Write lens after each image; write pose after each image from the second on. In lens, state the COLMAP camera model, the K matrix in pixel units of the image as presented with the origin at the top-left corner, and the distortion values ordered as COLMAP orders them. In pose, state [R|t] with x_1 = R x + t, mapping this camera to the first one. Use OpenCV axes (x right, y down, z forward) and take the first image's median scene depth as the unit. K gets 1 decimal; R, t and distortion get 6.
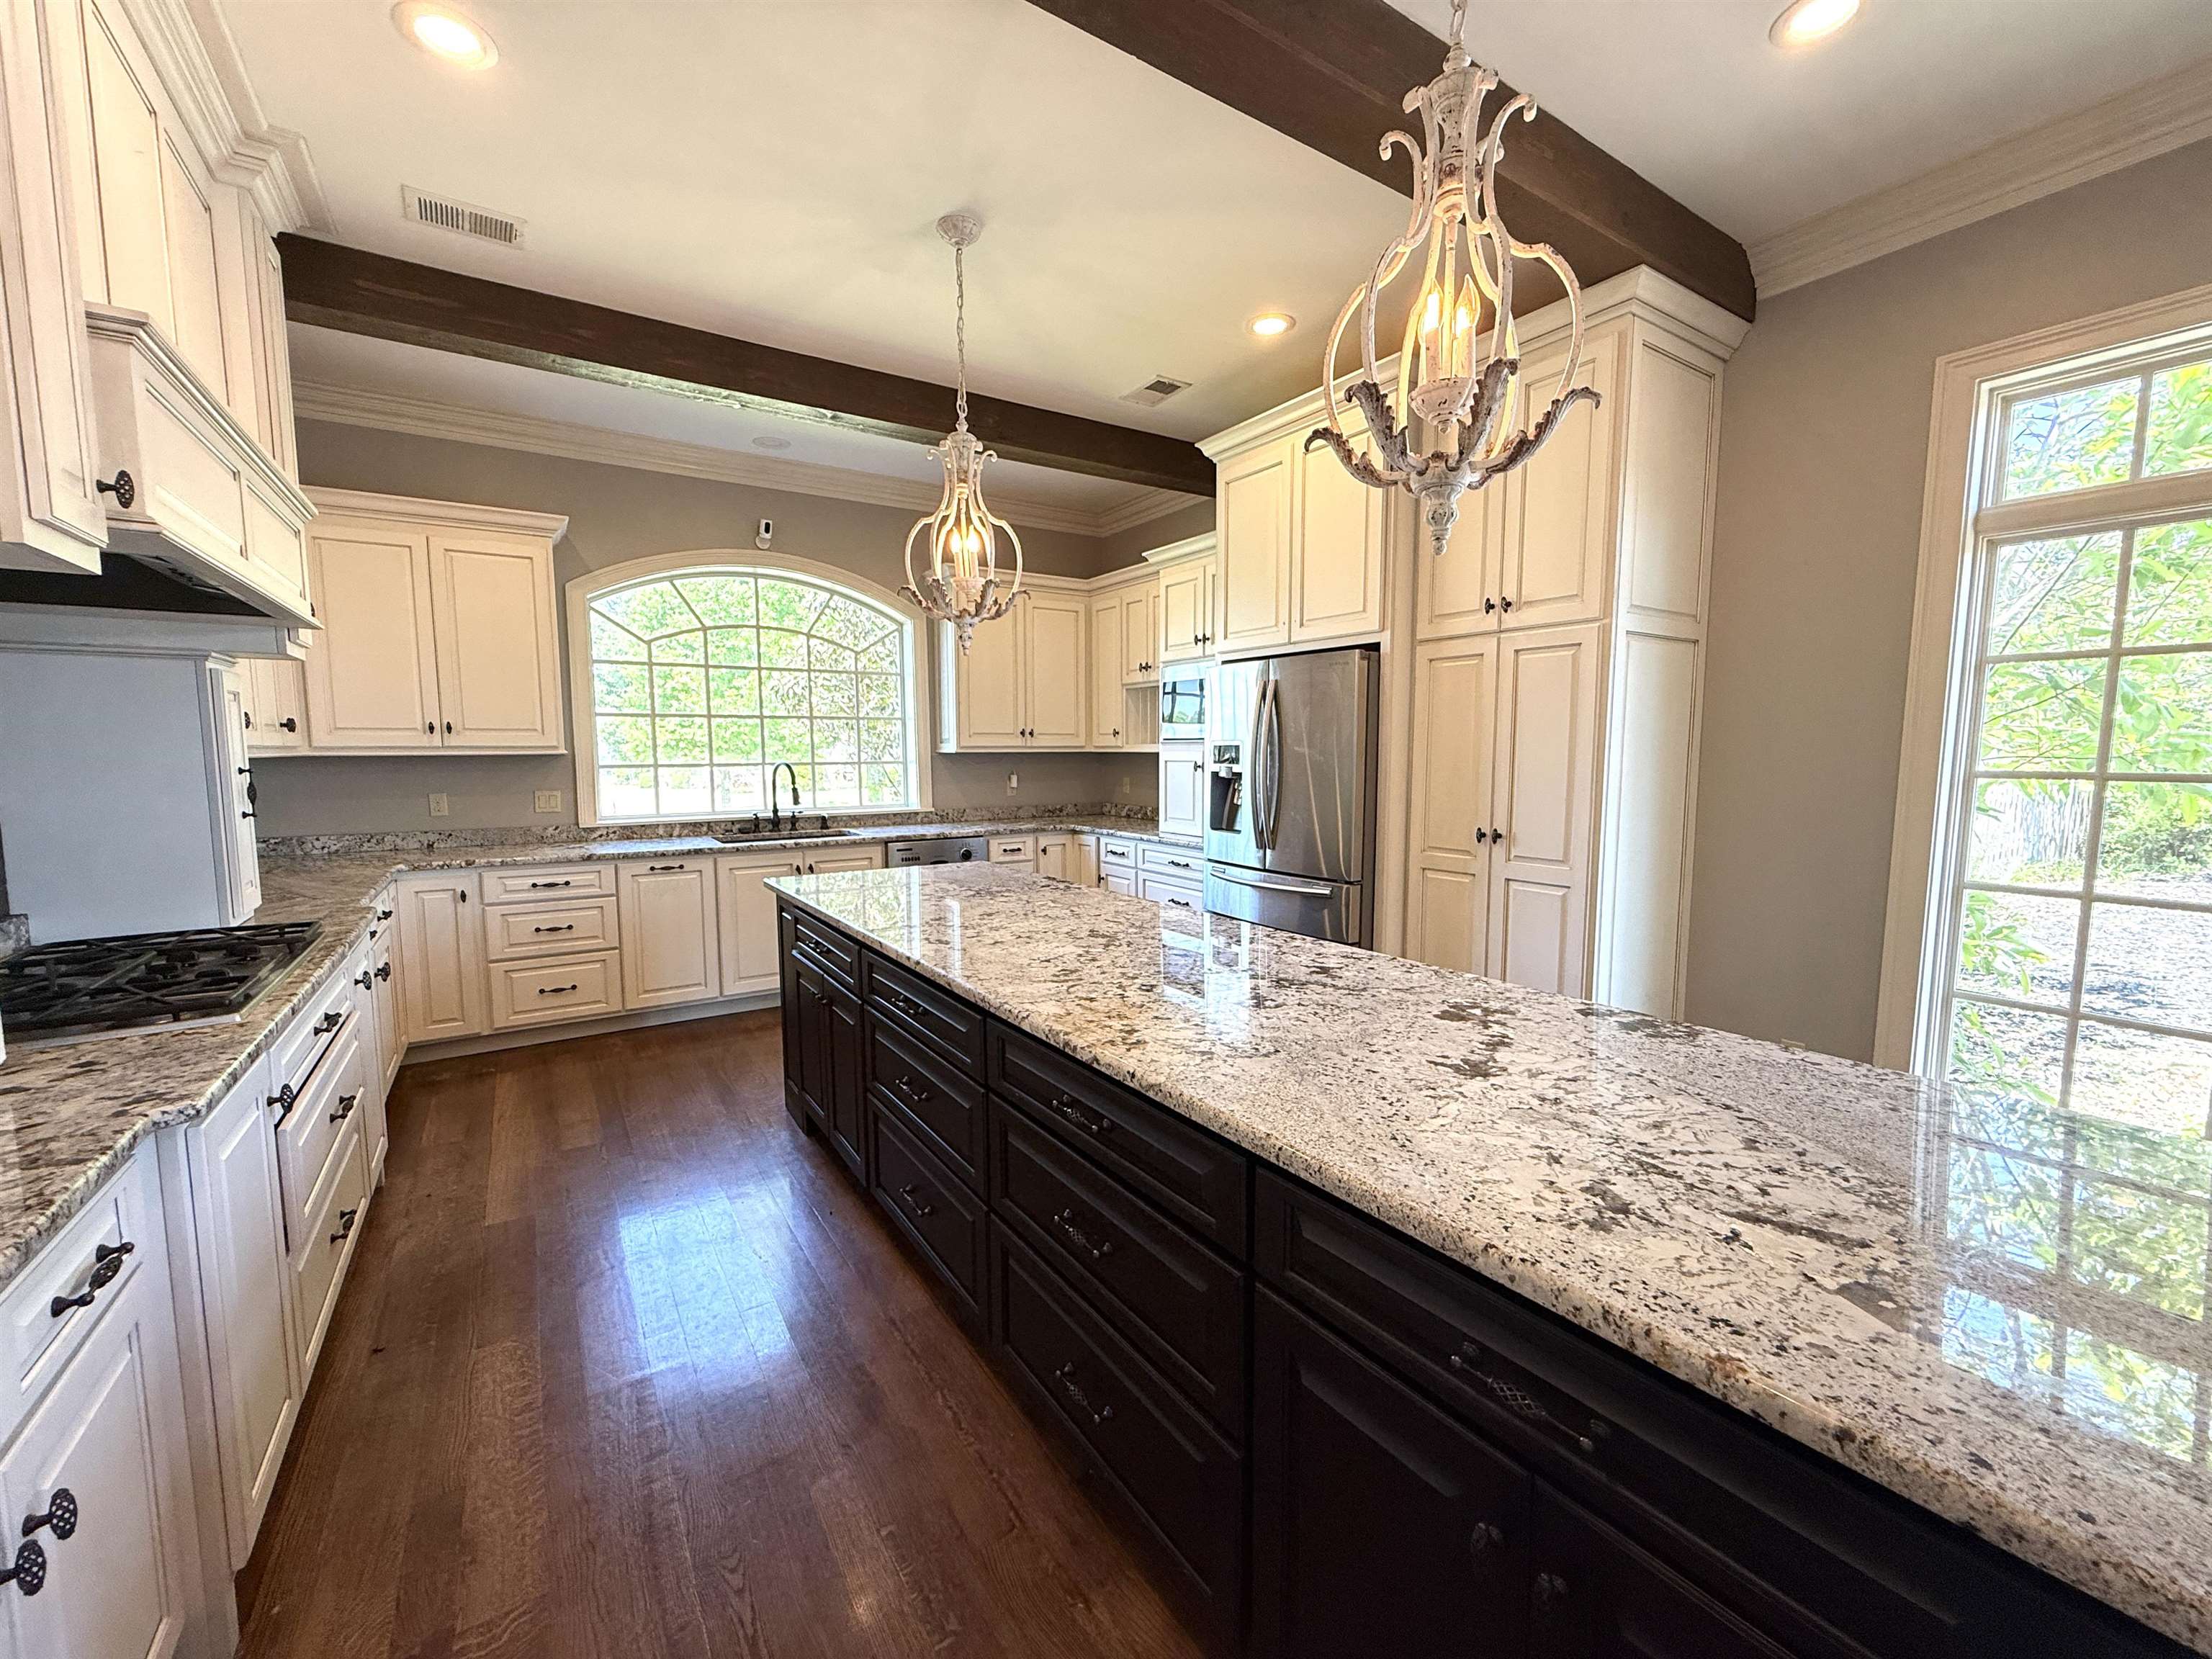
lens RADIAL K [[891.2, 0, 1103.5], [0, 891.2, 826.4], [0, 0, 1]] dist [-0.001511, 0.002111]
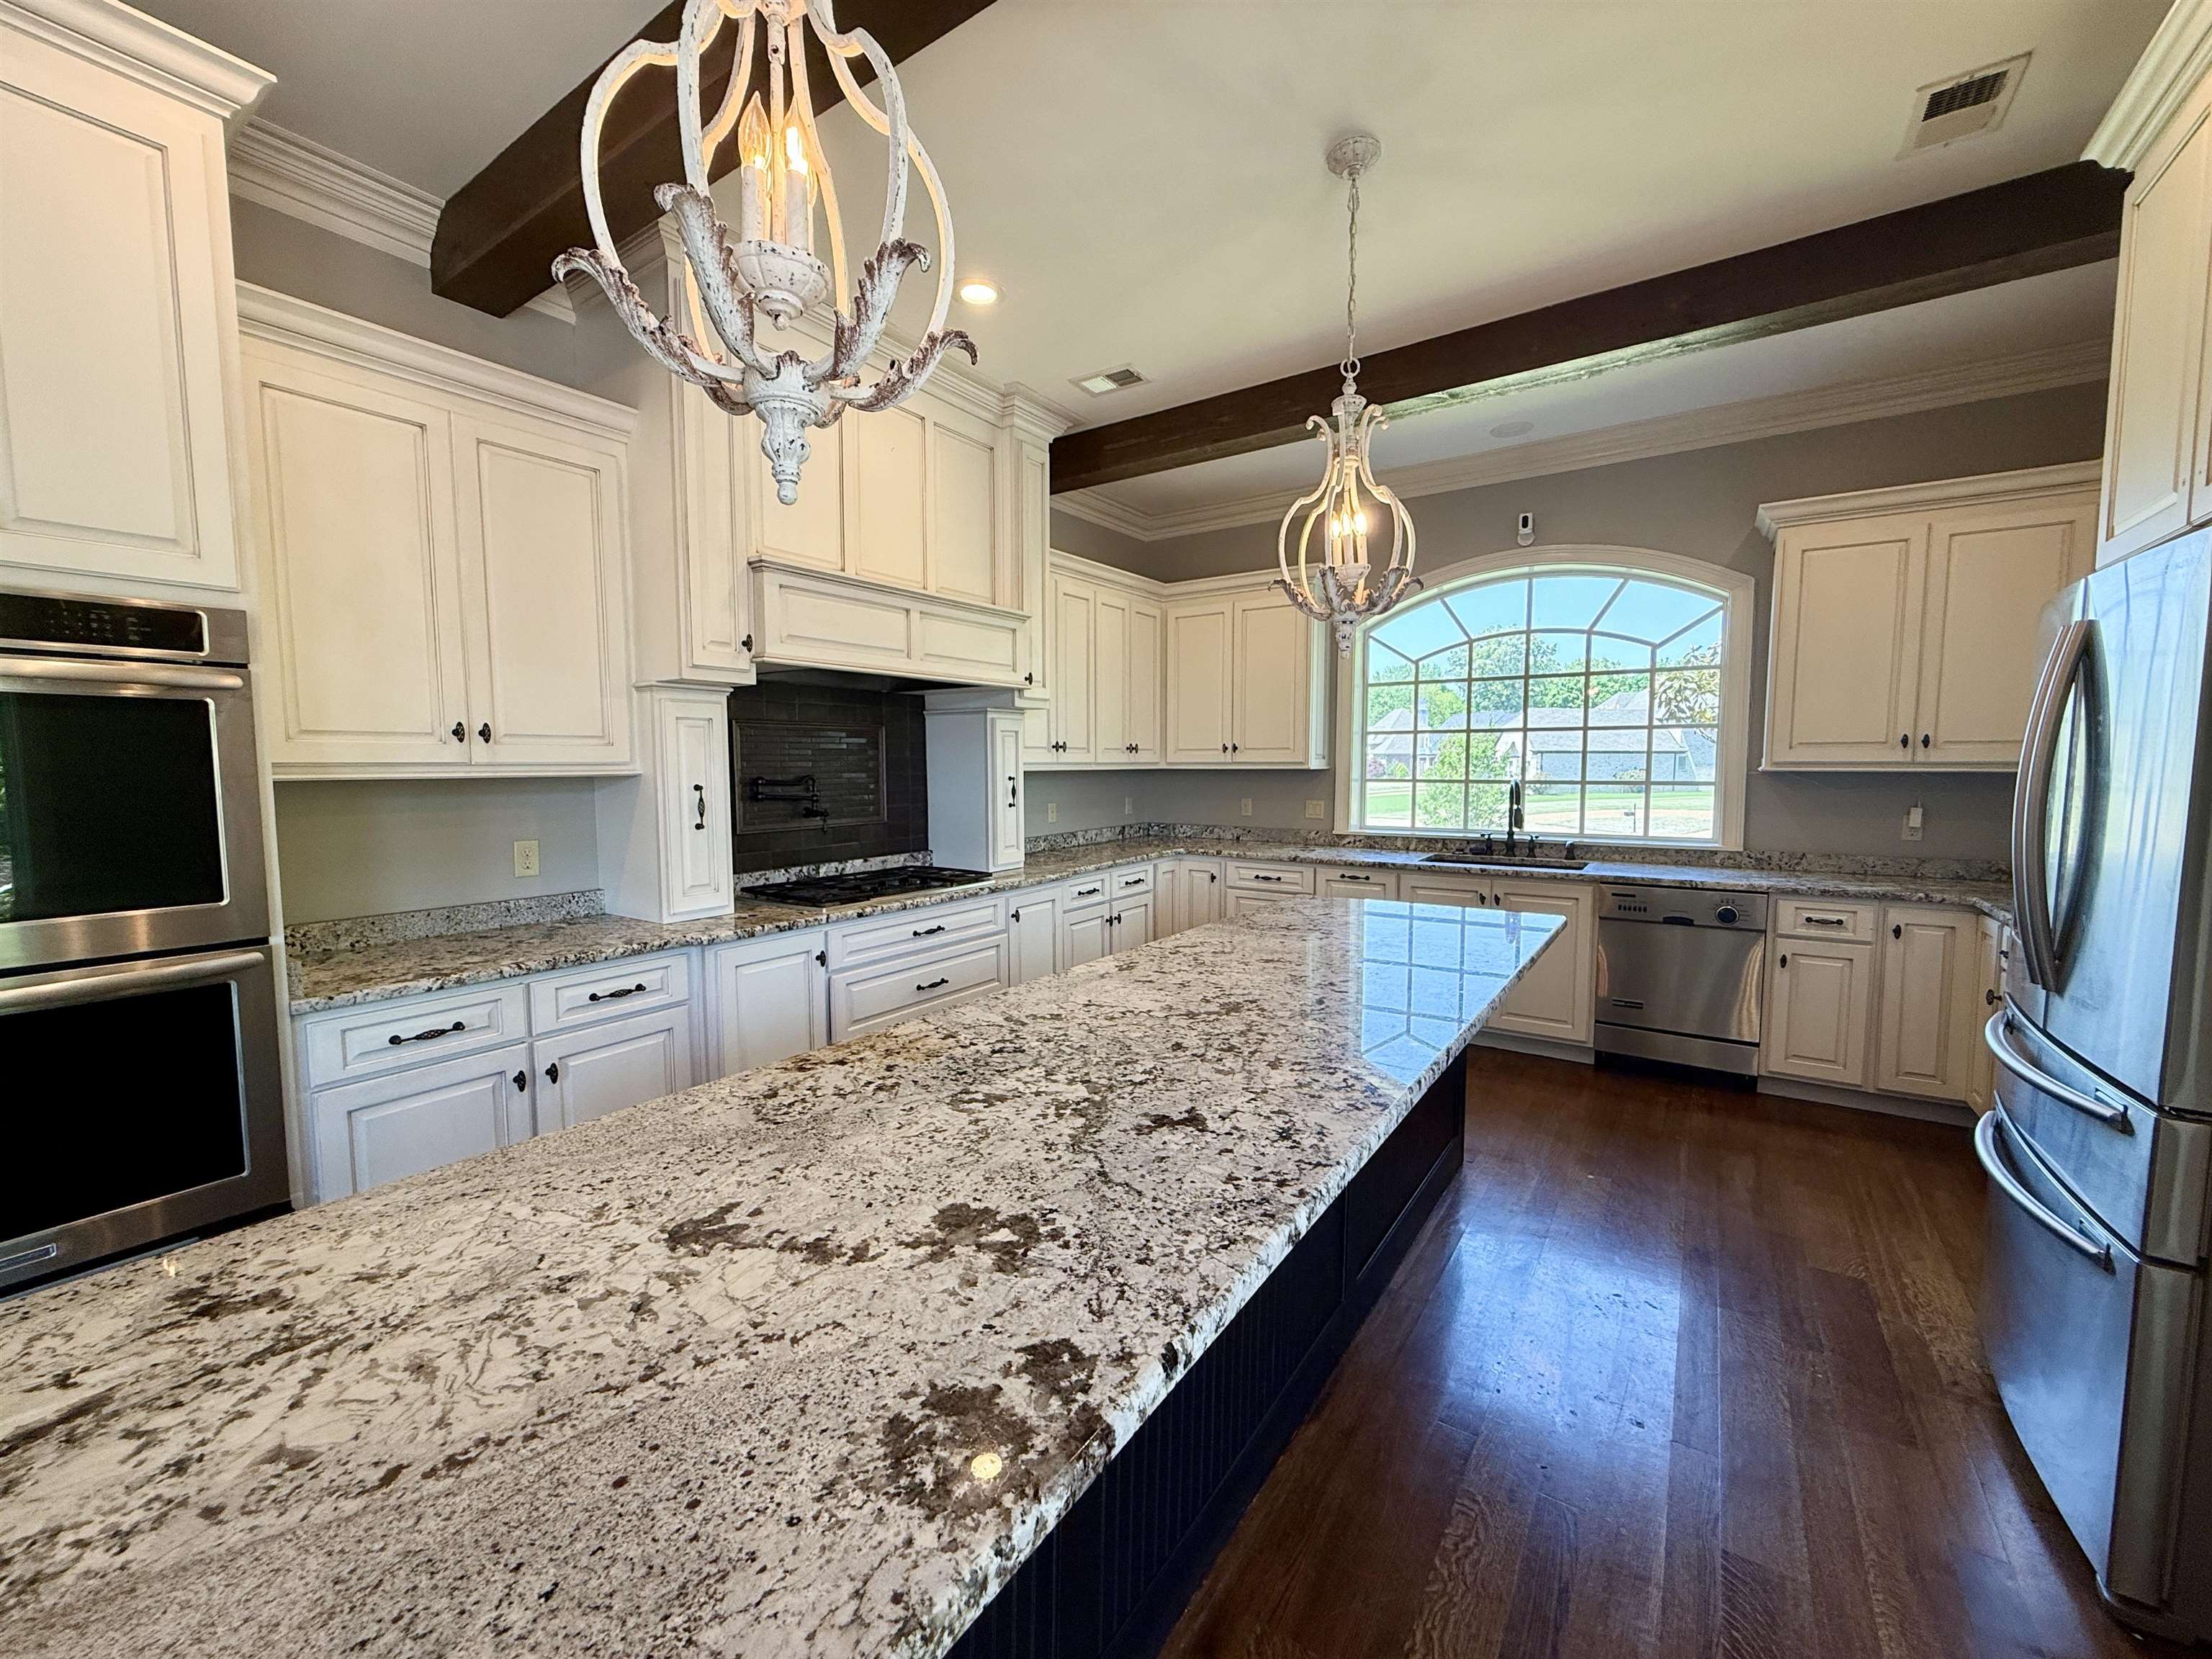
lens RADIAL K [[891.2, 0, 1100.1], [0, 891.2, 820.6], [0, 0, 1]] dist [-0.001511, 0.002111]
pose [[0.369030, 0.063209, -0.927266, 0.617182], [-0.081031, 0.996074, 0.035651, -0.055400], [0.925878, 0.061981, 0.372703, 0.532774]]
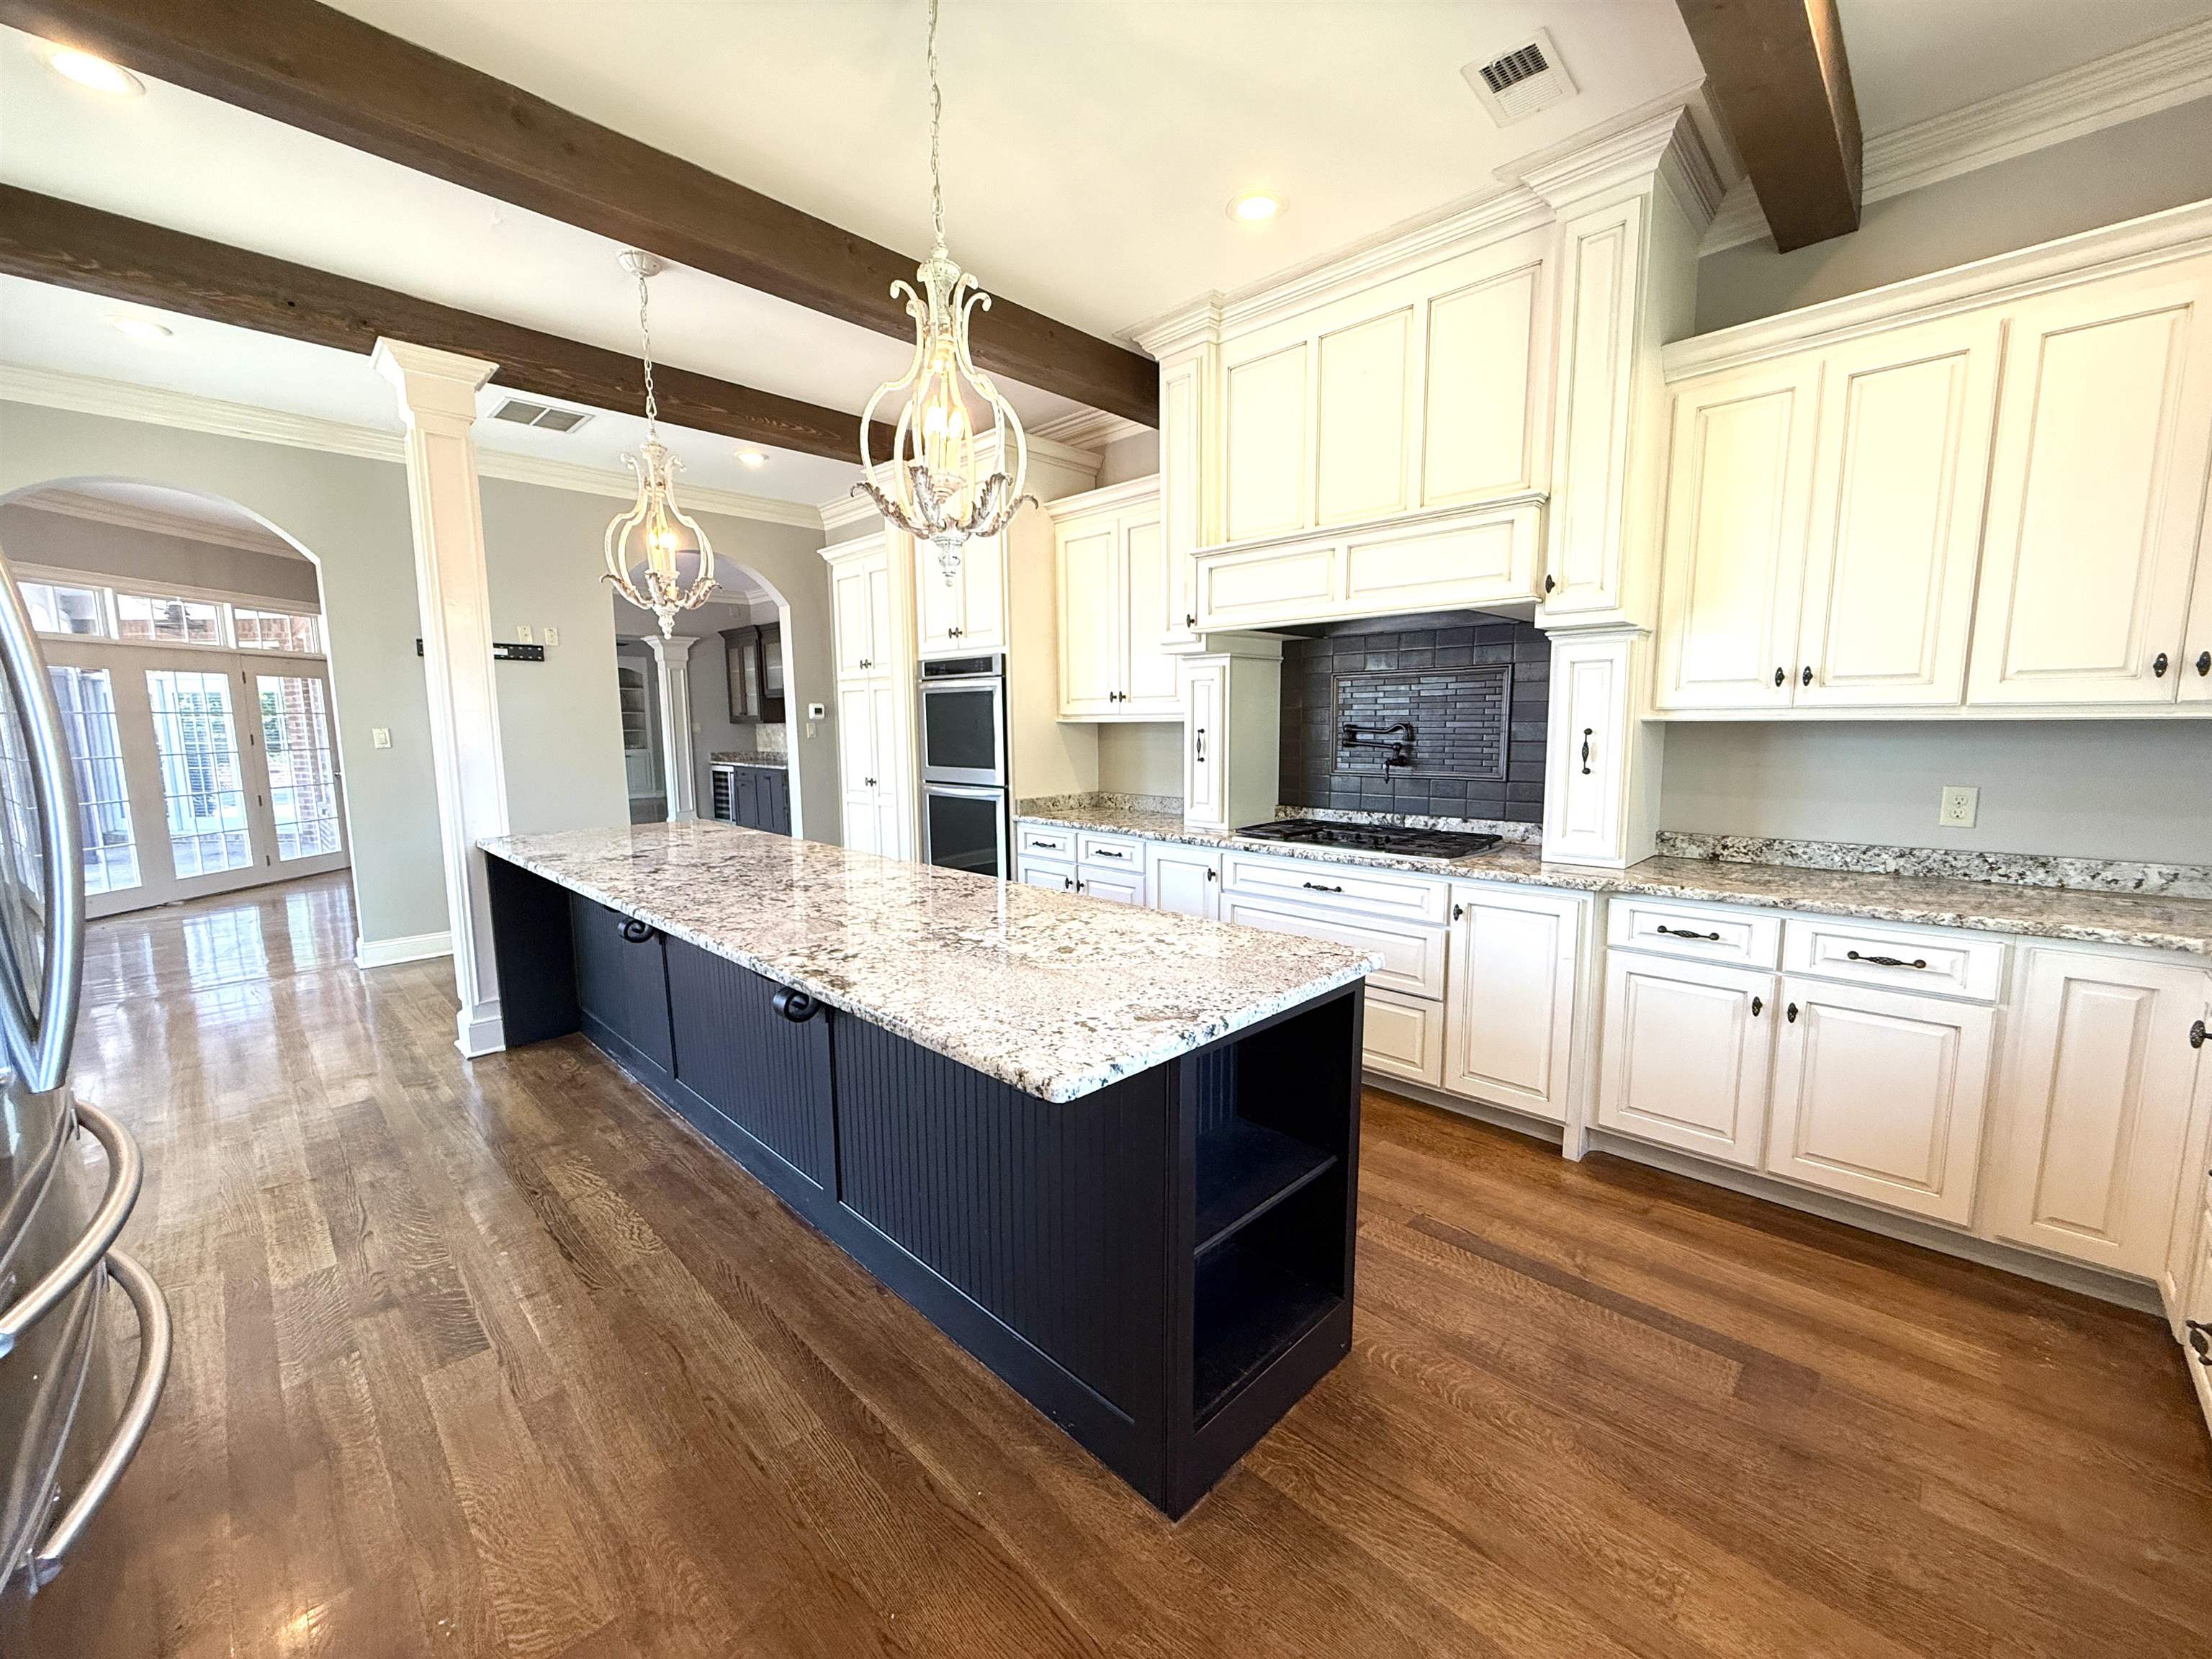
lens RADIAL K [[891.2, 0, 1100.4], [0, 891.2, 823.4], [0, 0, 1]] dist [-0.001511, 0.002111]
pose [[-0.980728, 0.036078, -0.192020, -0.151025], [-0.004111, 0.978776, 0.204892, -0.173749], [0.195337, 0.201732, -0.959764, 1.951998]]
